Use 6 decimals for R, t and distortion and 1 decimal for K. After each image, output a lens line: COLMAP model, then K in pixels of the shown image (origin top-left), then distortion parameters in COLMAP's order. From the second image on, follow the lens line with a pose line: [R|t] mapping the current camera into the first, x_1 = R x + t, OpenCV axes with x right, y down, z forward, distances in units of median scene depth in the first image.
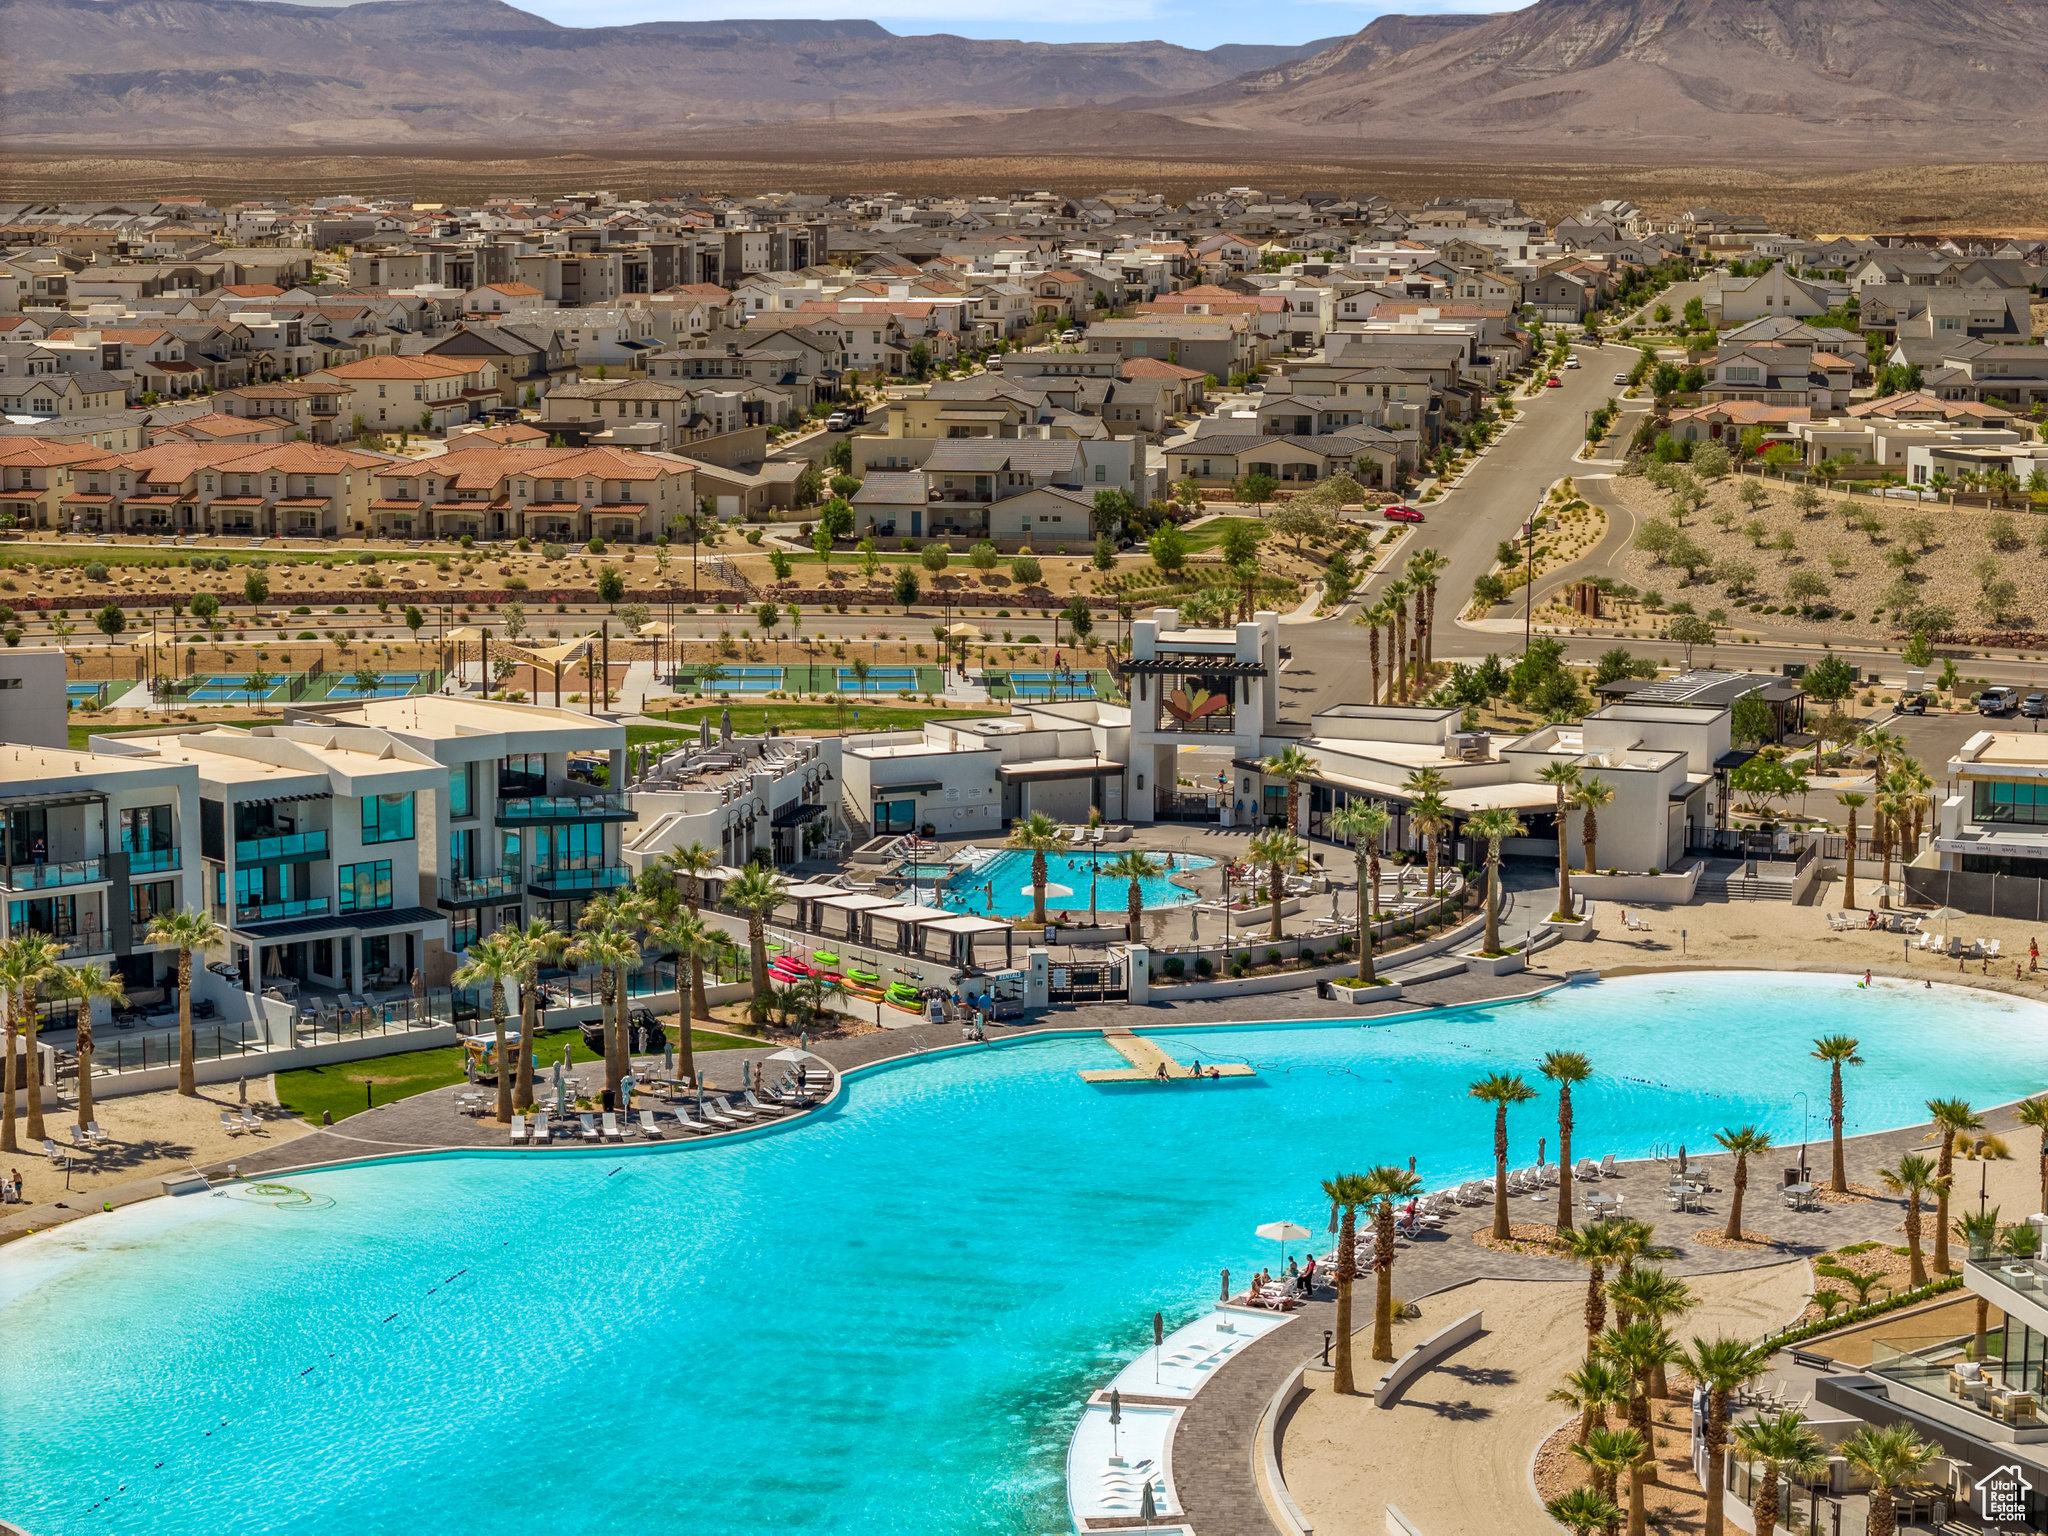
lens RADIAL K [[4101.1, 0, 1024.0], [0, 4101.1, 768.0], [0, 0, 1]] dist [-0.265535, 1.524782]
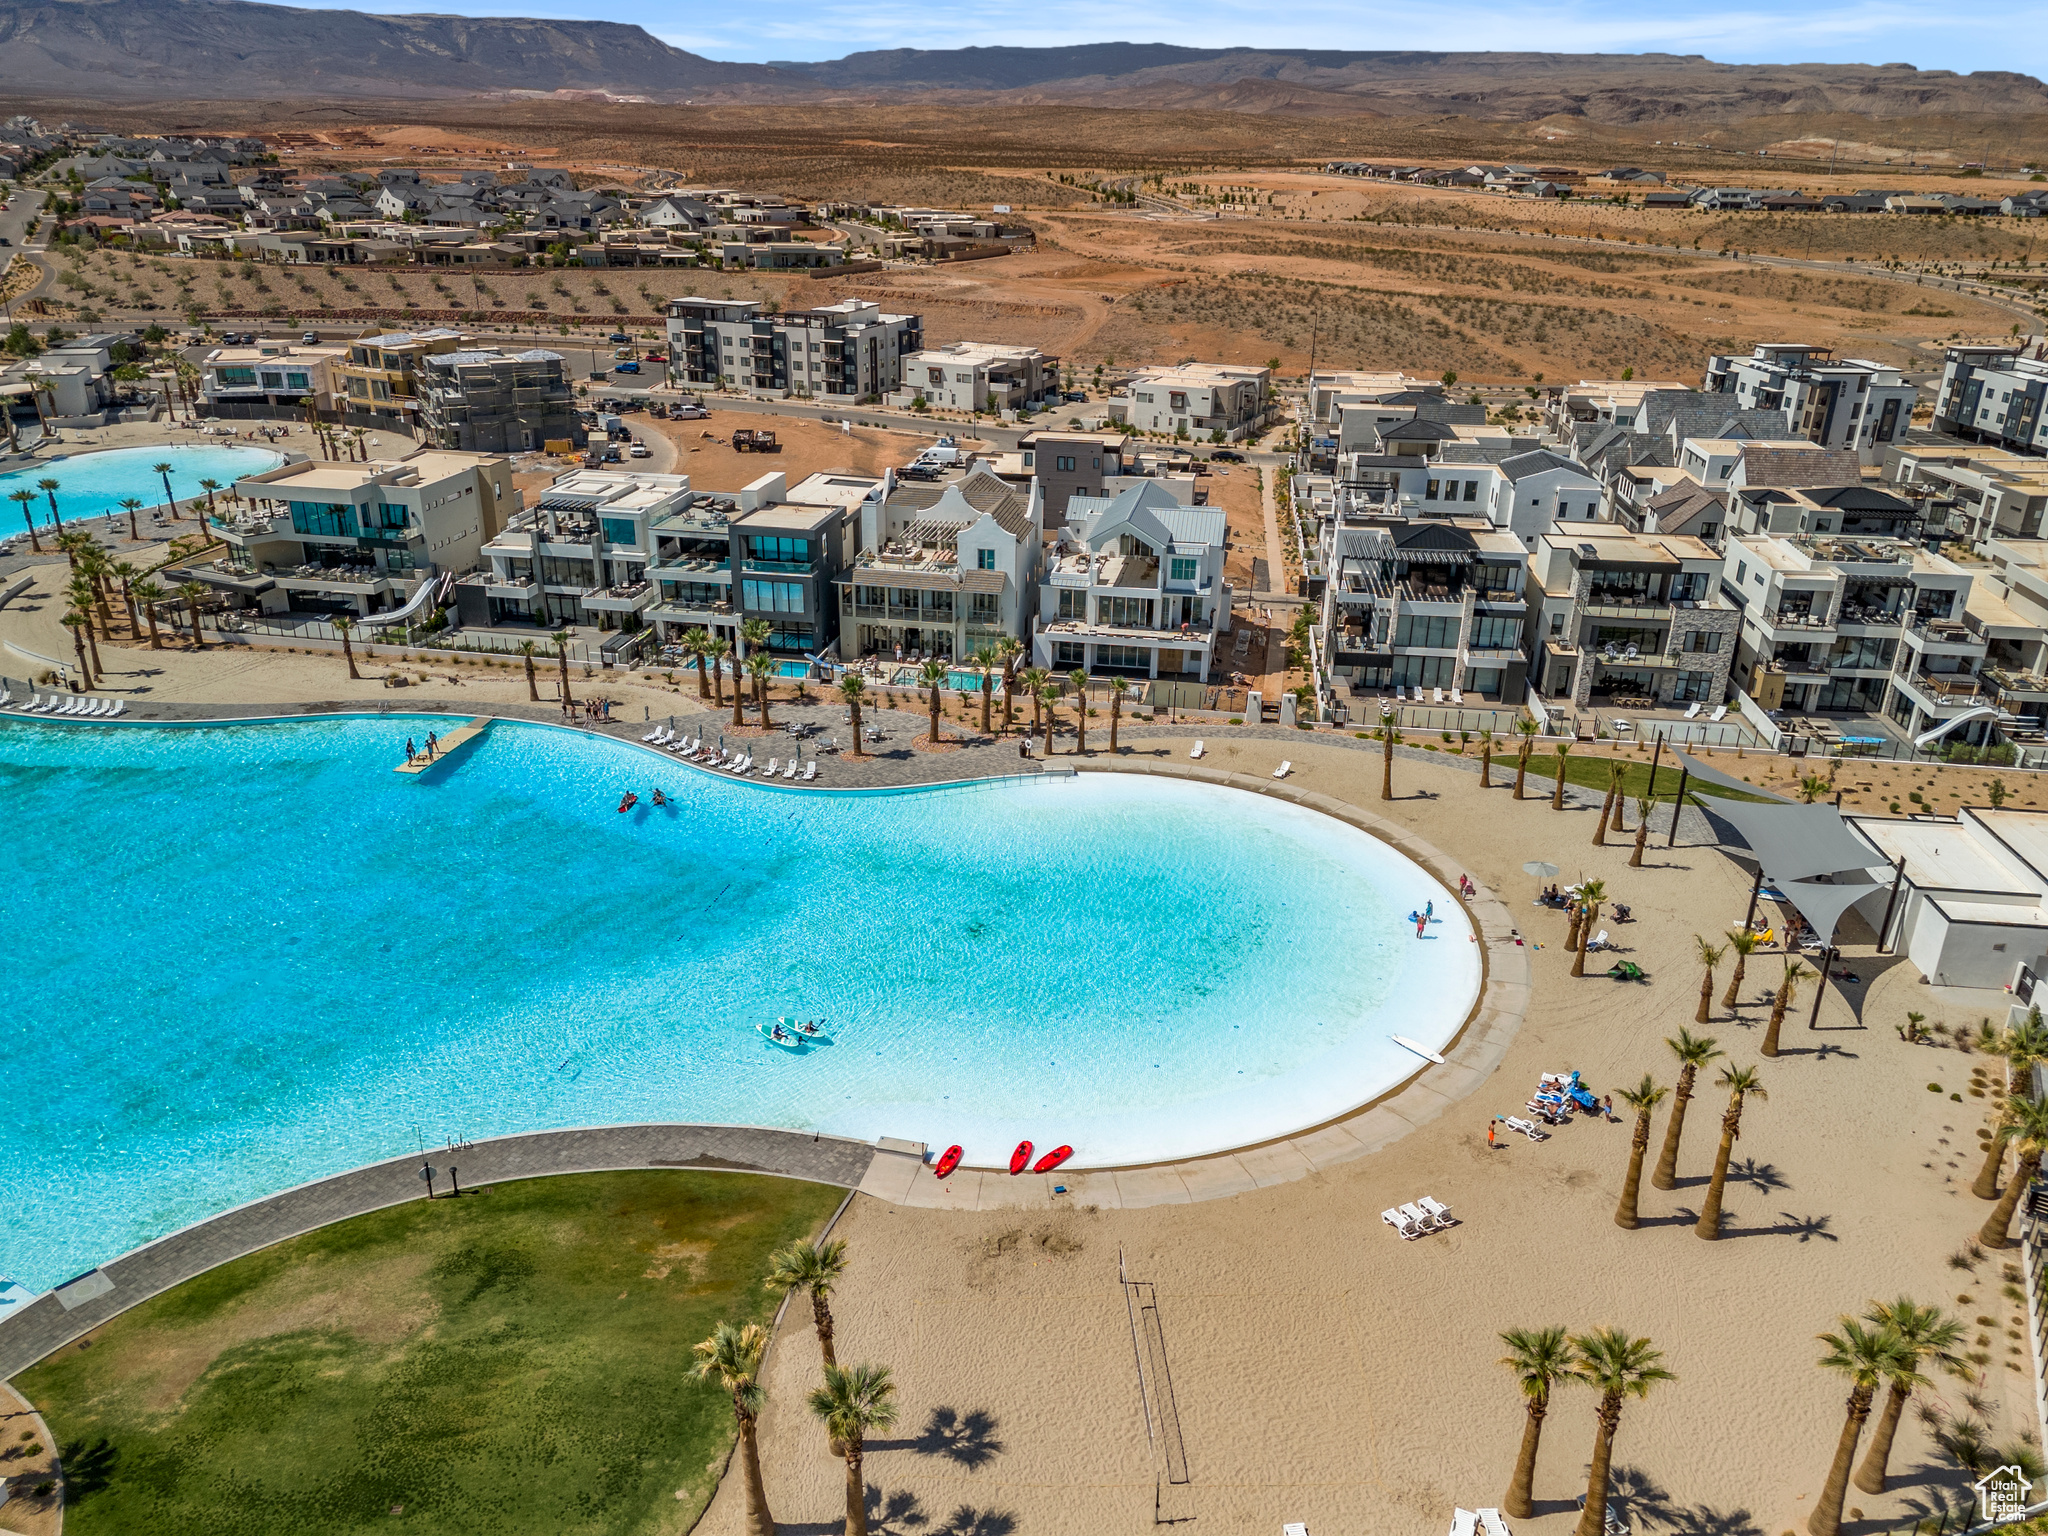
lens RADIAL K [[1492.9, 0, 1024.0], [0, 1492.9, 768.0], [0, 0, 1]] dist [0.067437, -0.056579]
pose [[0.776073, -0.236562, 0.584593, 0.000323], [0.075861, 0.955267, 0.285851, 0.006511], [-0.626064, -0.177493, 0.759303, -0.100023]]
